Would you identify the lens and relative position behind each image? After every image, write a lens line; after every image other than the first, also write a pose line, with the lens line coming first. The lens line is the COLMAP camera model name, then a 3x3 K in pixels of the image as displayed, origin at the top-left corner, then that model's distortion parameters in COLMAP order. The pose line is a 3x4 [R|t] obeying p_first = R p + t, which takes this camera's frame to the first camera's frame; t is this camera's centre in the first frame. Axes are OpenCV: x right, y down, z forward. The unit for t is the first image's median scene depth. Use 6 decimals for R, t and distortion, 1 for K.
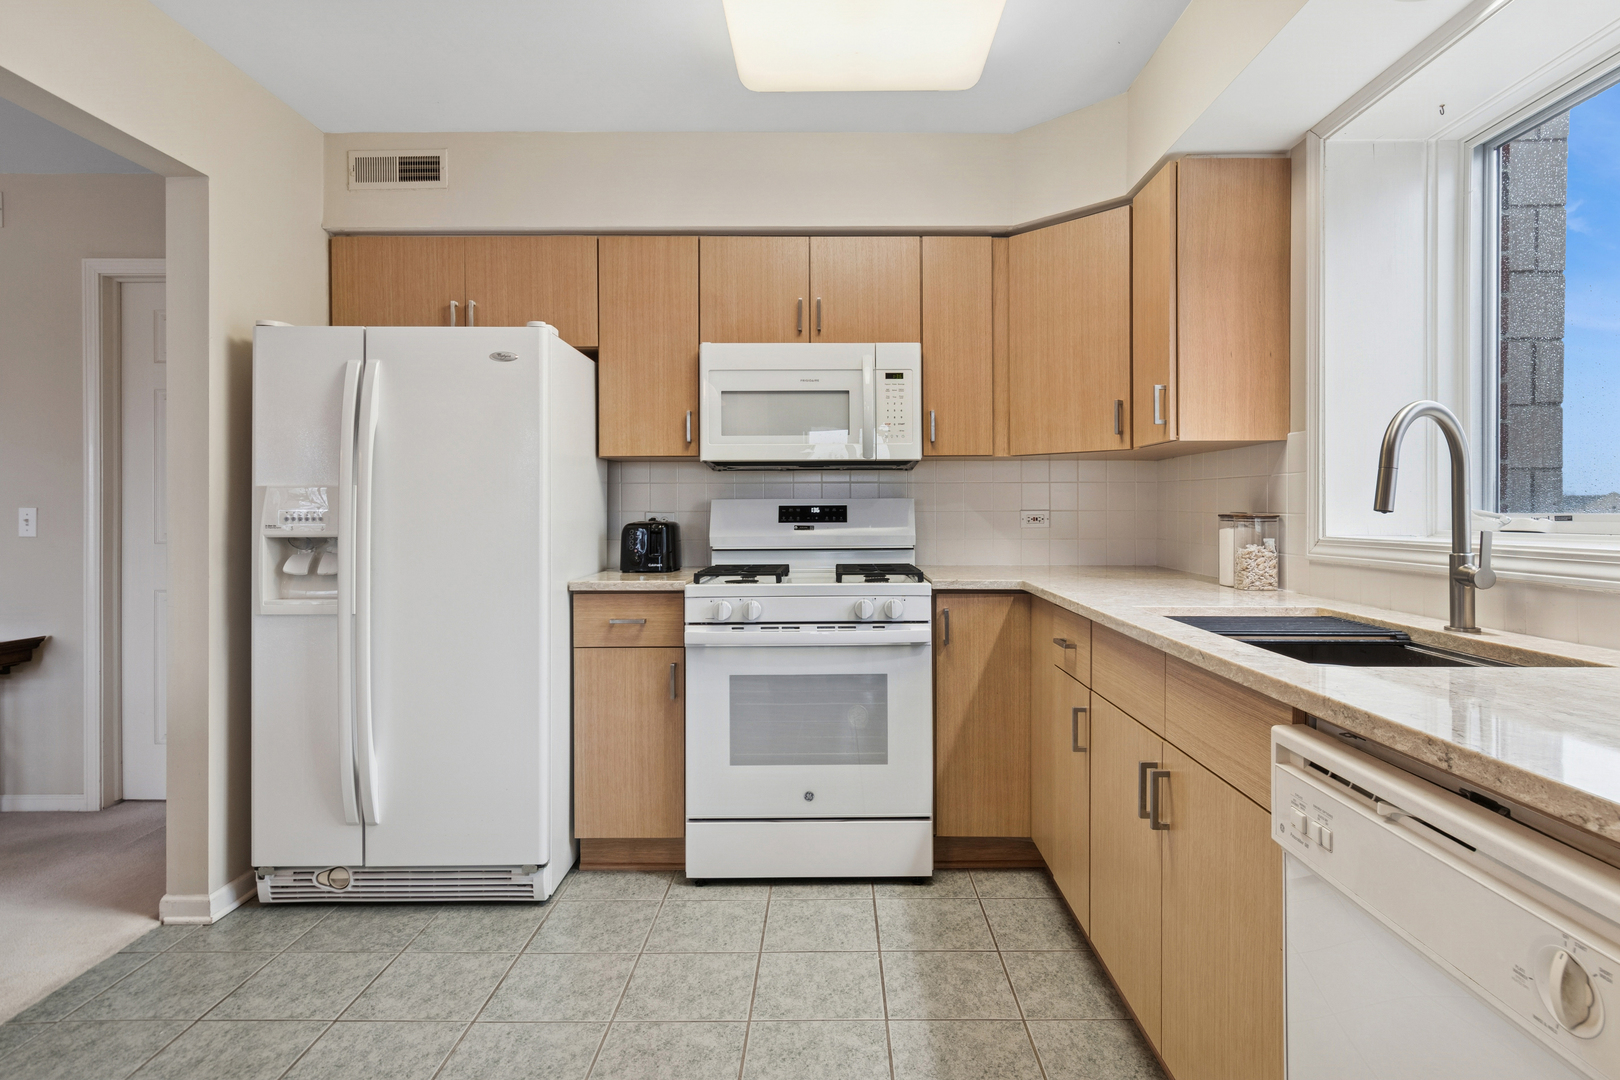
lens RADIAL K [[861.4, 0, 858.8], [0, 861.4, 500.2], [0, 0, 1]] dist [0.014483, -0.000434]
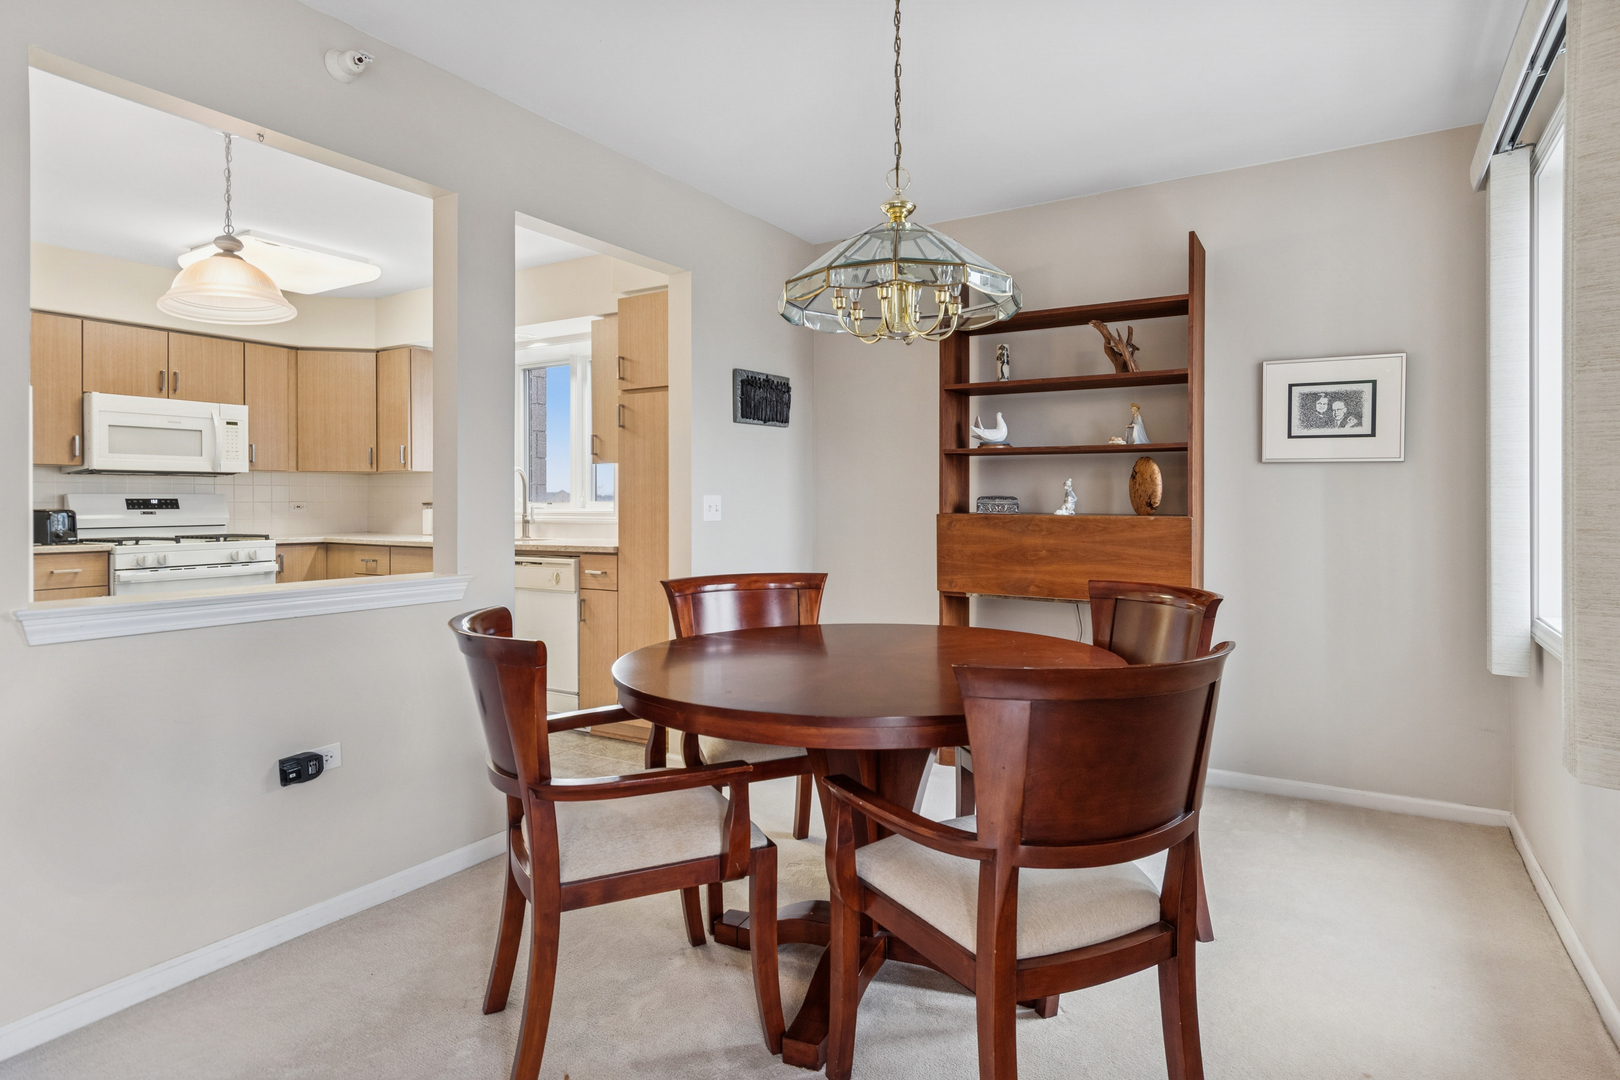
lens RADIAL K [[861.4, 0, 832.3], [0, 861.4, 502.5], [0, 0, 1]] dist [0.014483, -0.000434]
pose [[0.506452, 0.002218, 0.862265, -0.918558], [-0.008021, 0.999966, 0.002139, 0.000239], [-0.862231, -0.007999, 0.506452, -0.991452]]
